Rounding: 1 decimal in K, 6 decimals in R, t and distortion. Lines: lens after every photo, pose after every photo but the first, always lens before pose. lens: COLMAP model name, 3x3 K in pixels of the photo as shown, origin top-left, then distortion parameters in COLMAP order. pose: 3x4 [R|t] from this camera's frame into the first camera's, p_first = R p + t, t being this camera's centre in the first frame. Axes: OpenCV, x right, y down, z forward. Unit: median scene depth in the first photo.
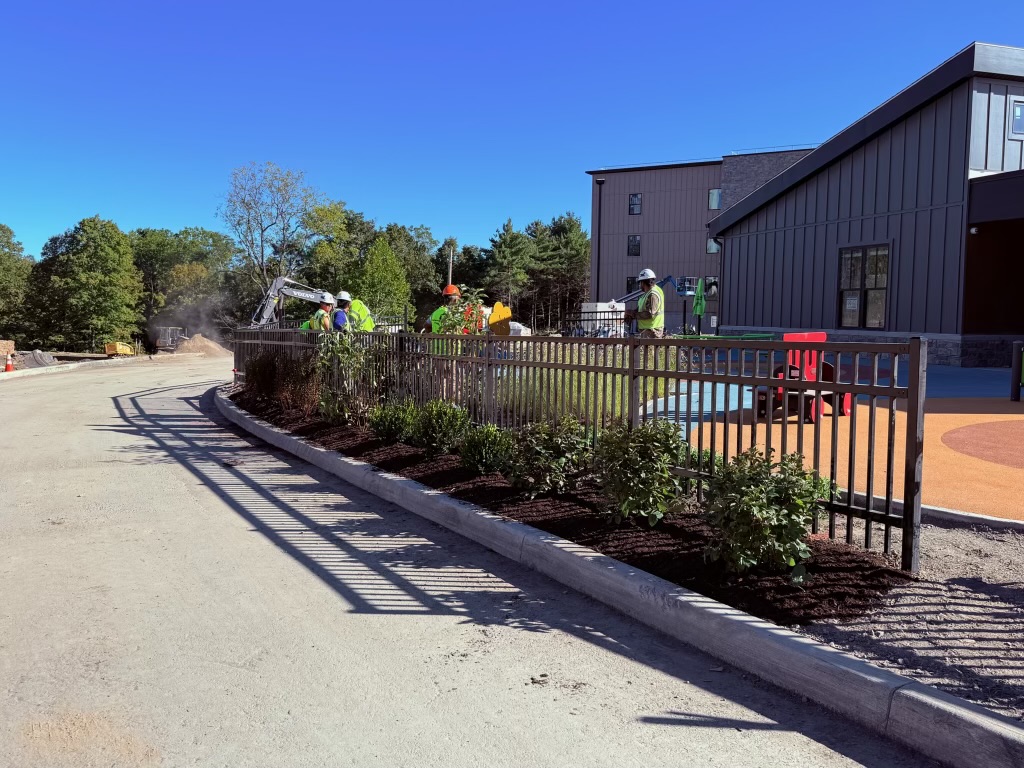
lens RADIAL K [[887.8, 0, 512.0], [0, 887.8, 384.0], [0, 0, 1]] dist [0.134833, -0.237524]
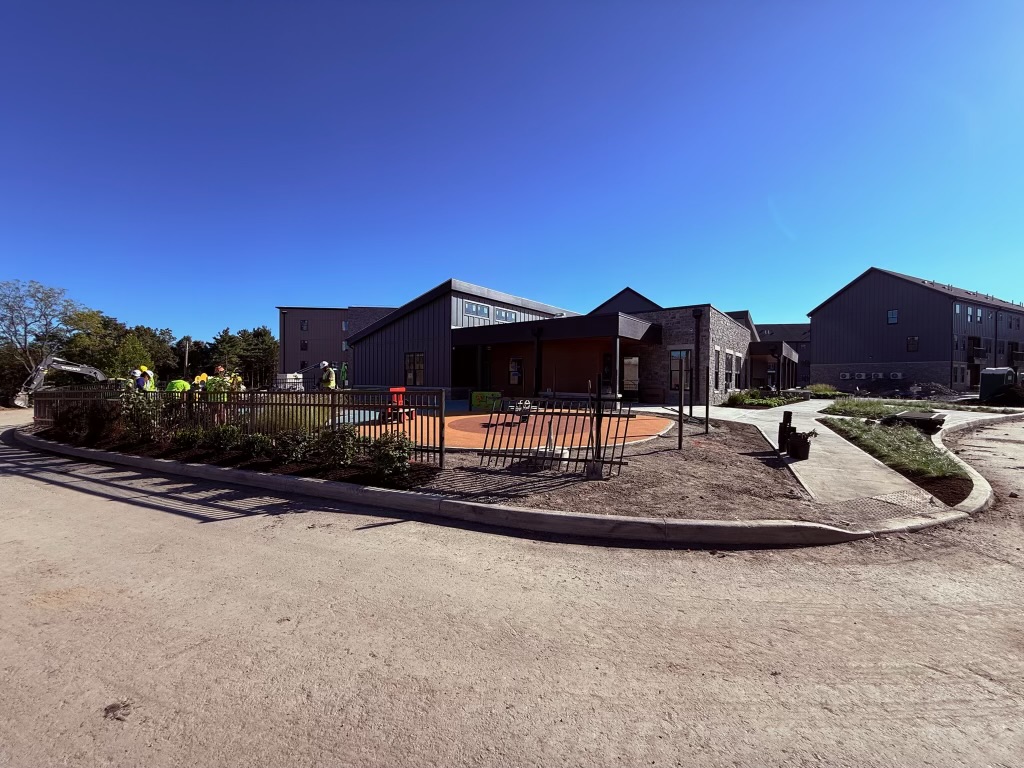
lens RADIAL K [[413.0, 0, 512.0], [0, 413.0, 384.0], [0, 0, 1]] dist [0.003464, 0.000879]
pose [[0.819789, -0.010907, 0.572562, -0.086390], [0.048342, 0.997568, -0.050212, 0.006491], [-0.570622, 0.068842, 0.818322, -0.155926]]
